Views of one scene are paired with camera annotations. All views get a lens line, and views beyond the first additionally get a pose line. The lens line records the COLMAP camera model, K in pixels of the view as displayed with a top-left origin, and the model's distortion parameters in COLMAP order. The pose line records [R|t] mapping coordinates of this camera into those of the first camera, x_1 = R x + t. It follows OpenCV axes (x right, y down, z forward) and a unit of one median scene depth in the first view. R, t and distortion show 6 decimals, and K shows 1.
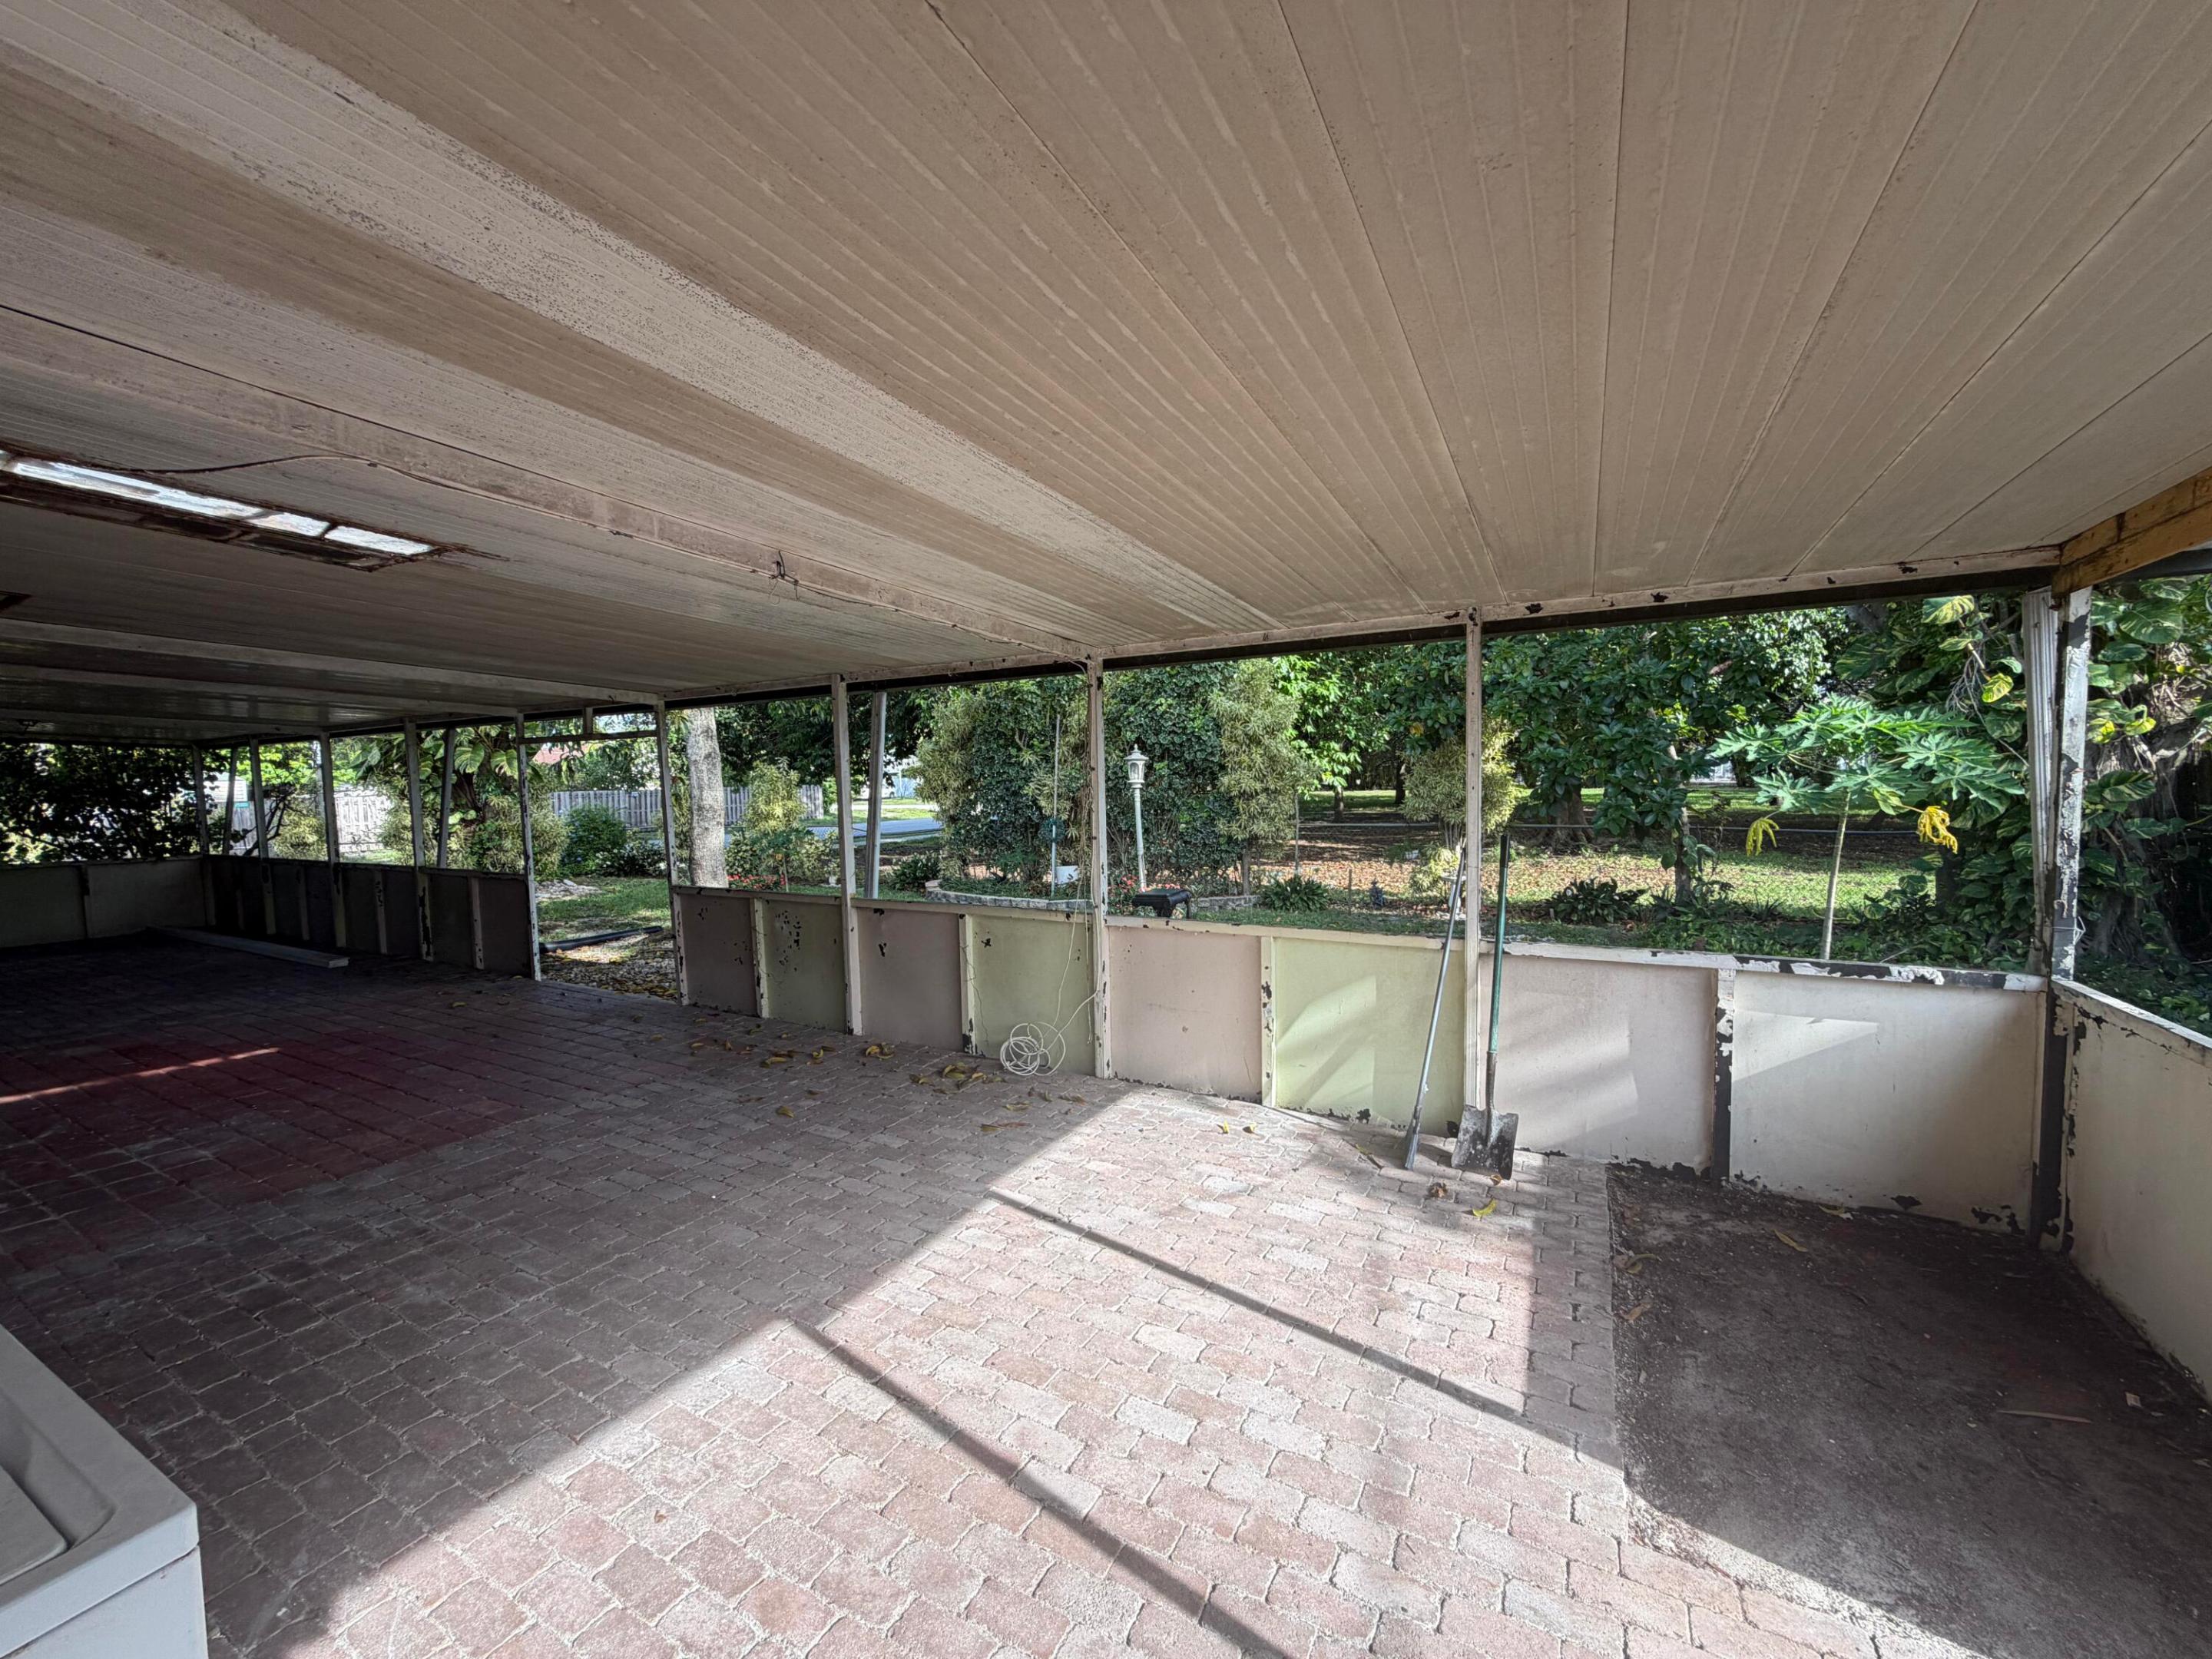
lens RADIAL K [[883.2, 0, 1101.6], [0, 883.2, 830.4], [0, 0, 1]] dist [-0.000201, 0.000504]
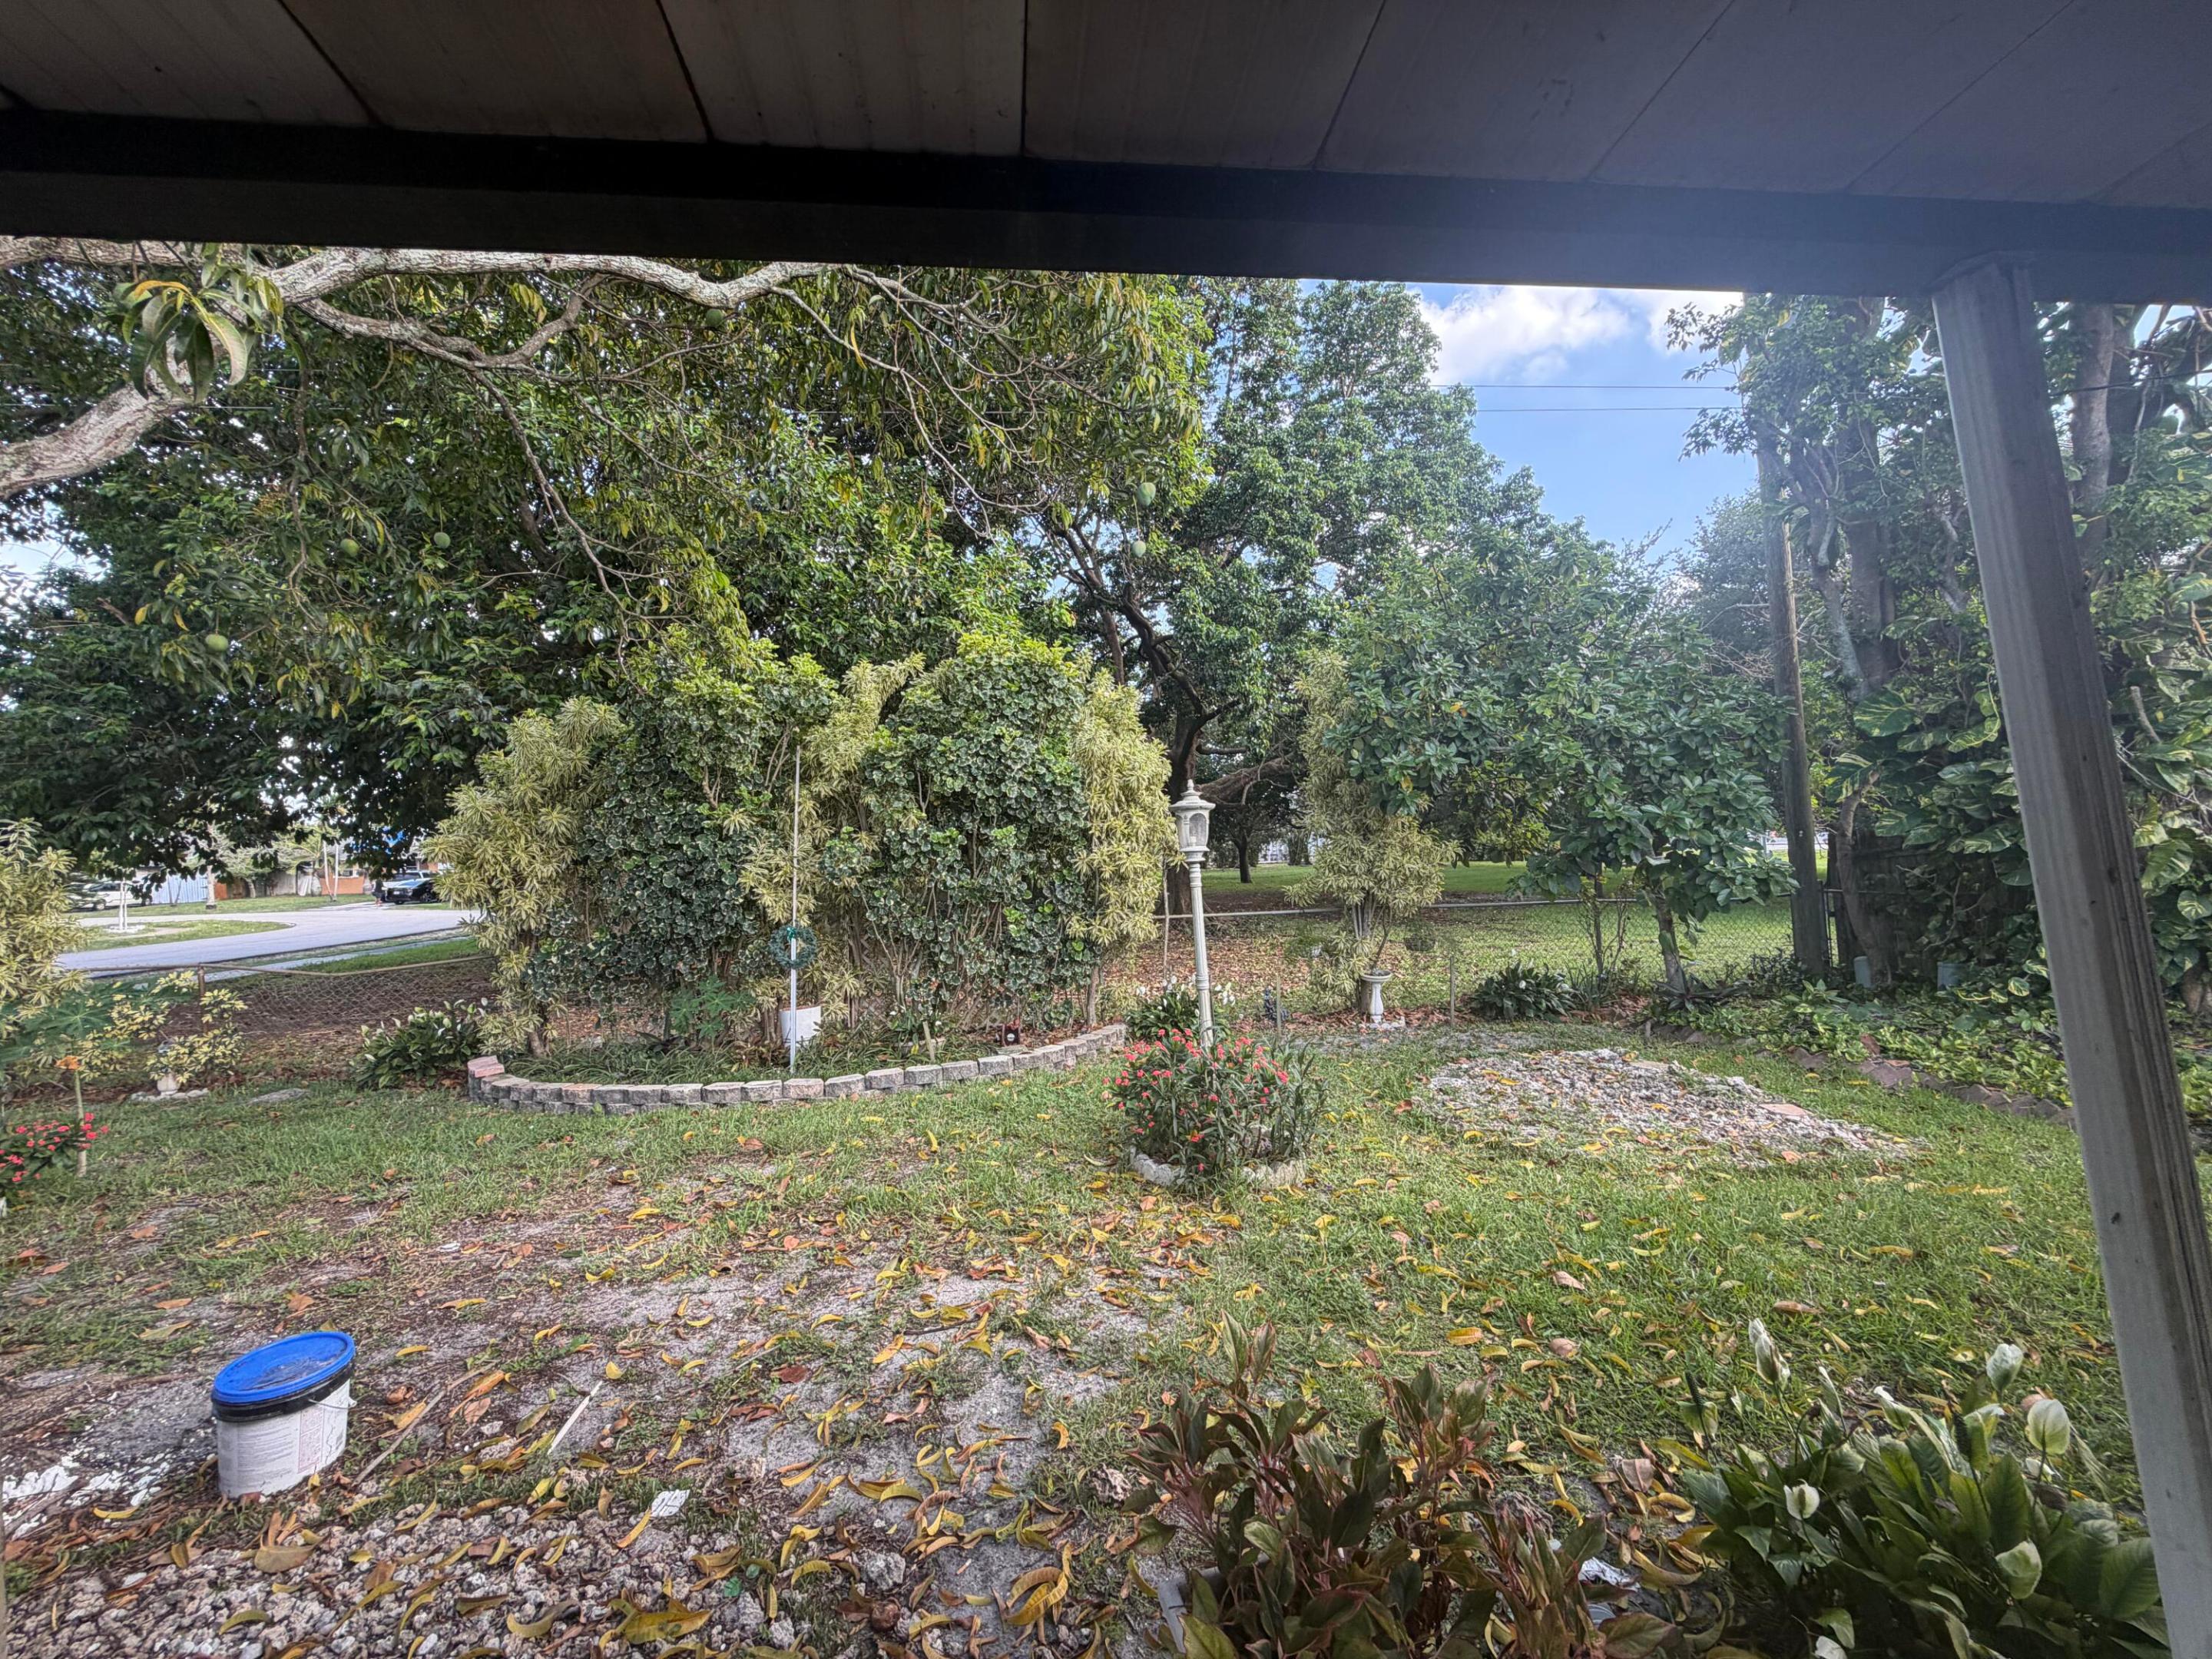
lens RADIAL K [[883.2, 0, 1101.6], [0, 883.2, 830.4], [0, 0, 1]] dist [-0.000201, 0.000504]
pose [[0.827592, 0.010315, 0.561235, -0.714644], [0.045924, 0.995235, -0.086010, -0.057997], [-0.559448, 0.096955, 0.823175, 1.419192]]
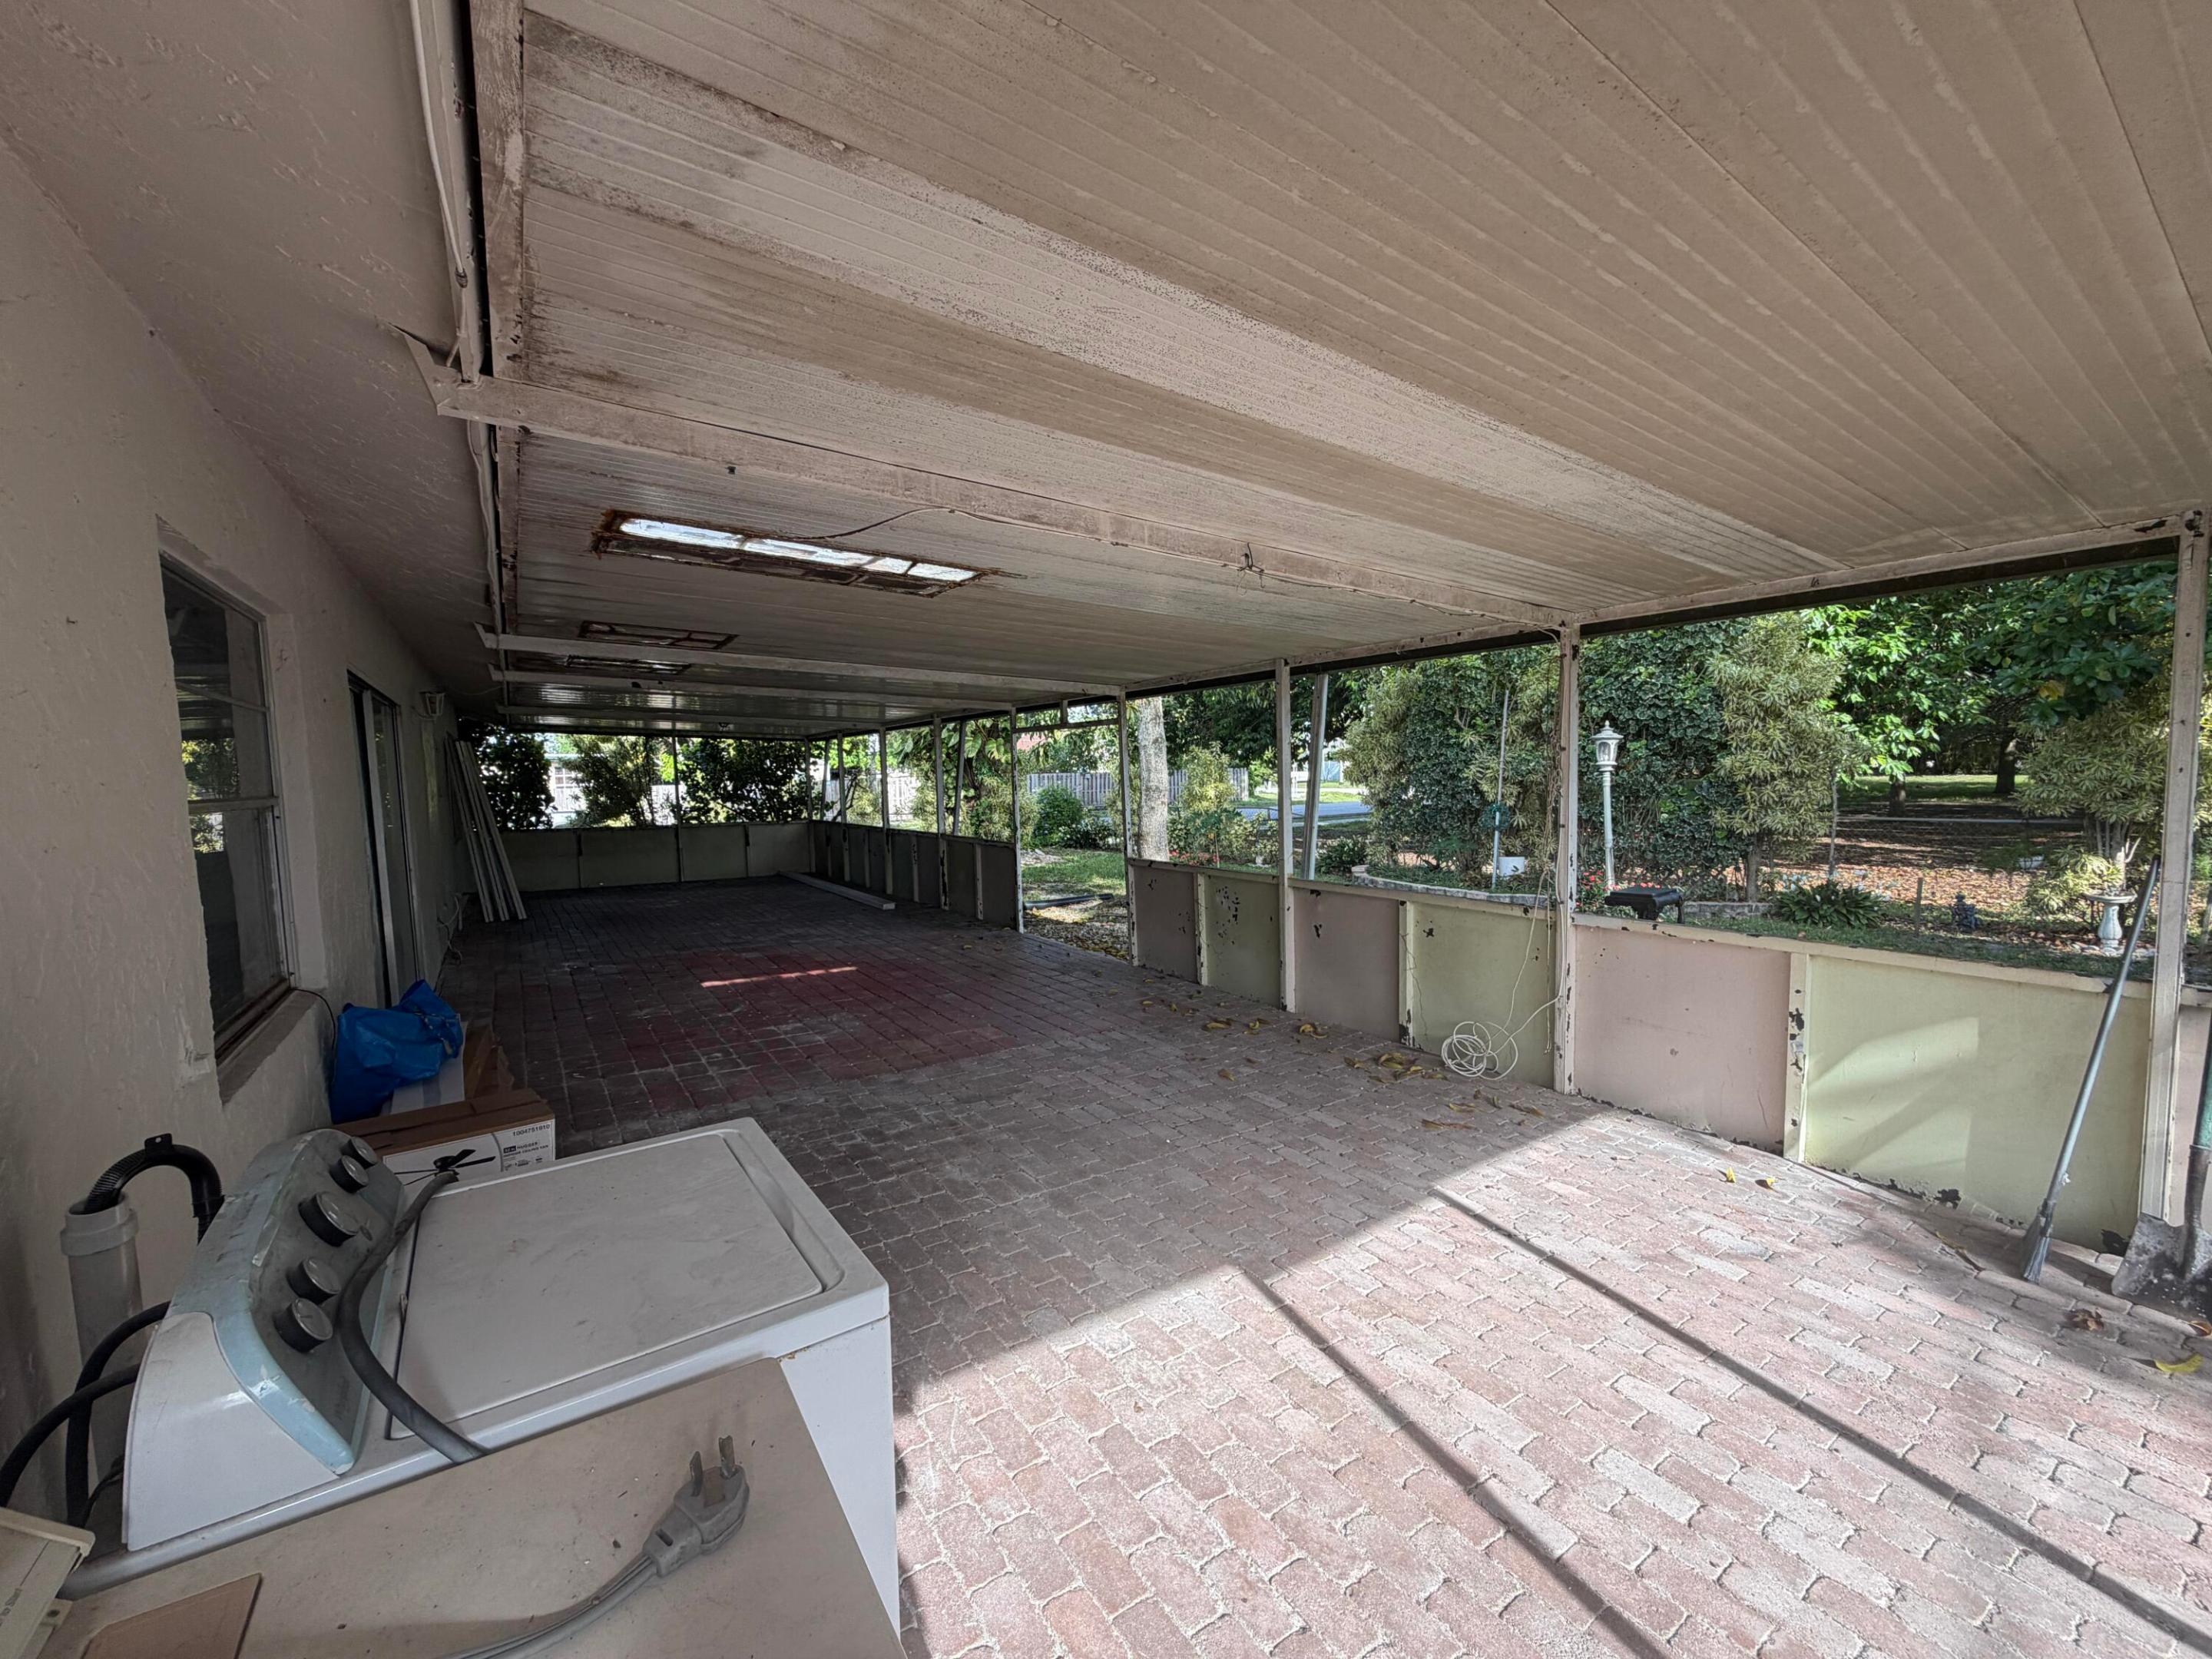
lens RADIAL K [[883.2, 0, 1101.6], [0, 883.2, 830.4], [0, 0, 1]] dist [-0.000201, 0.000504]
pose [[0.892134, 0.031413, -0.450677, -0.023327], [-0.022881, 0.999441, 0.024369, 0.002169], [0.451191, -0.011428, 0.892354, -0.013826]]
